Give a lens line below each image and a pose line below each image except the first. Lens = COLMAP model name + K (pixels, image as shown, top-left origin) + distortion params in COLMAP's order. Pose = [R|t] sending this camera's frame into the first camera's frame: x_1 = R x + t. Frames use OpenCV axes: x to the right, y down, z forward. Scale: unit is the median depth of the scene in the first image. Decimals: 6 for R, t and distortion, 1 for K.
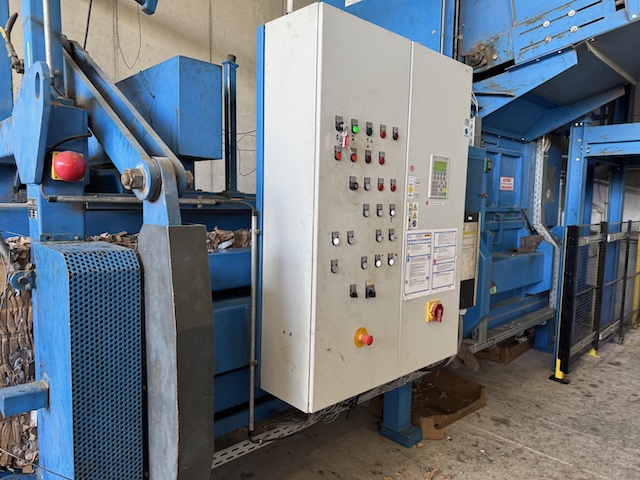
lens RADIAL K [[450.3, 0, 318.3], [0, 450.3, 238.7], [0, 0, 1]] dist [0.057894, -0.052068]
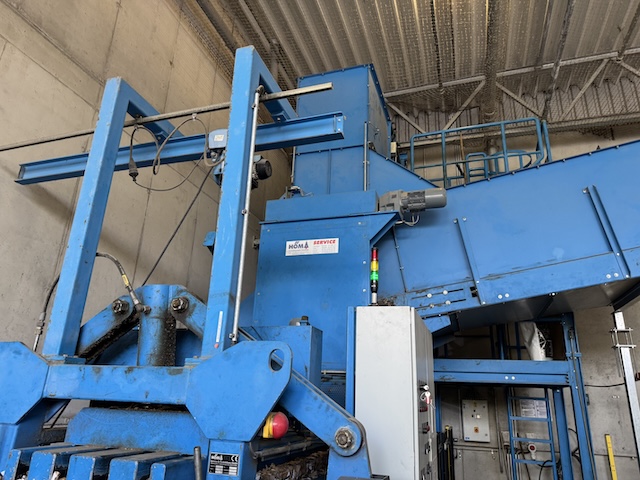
lens RADIAL K [[450.3, 0, 318.3], [0, 450.3, 238.7], [0, 0, 1]] dist [0.057894, -0.052068]
pose [[0.880810, 0.167159, 0.442981, -0.683851], [0.021780, 0.920308, -0.390587, -0.091772], [-0.472969, 0.353681, 0.806976, -0.124958]]
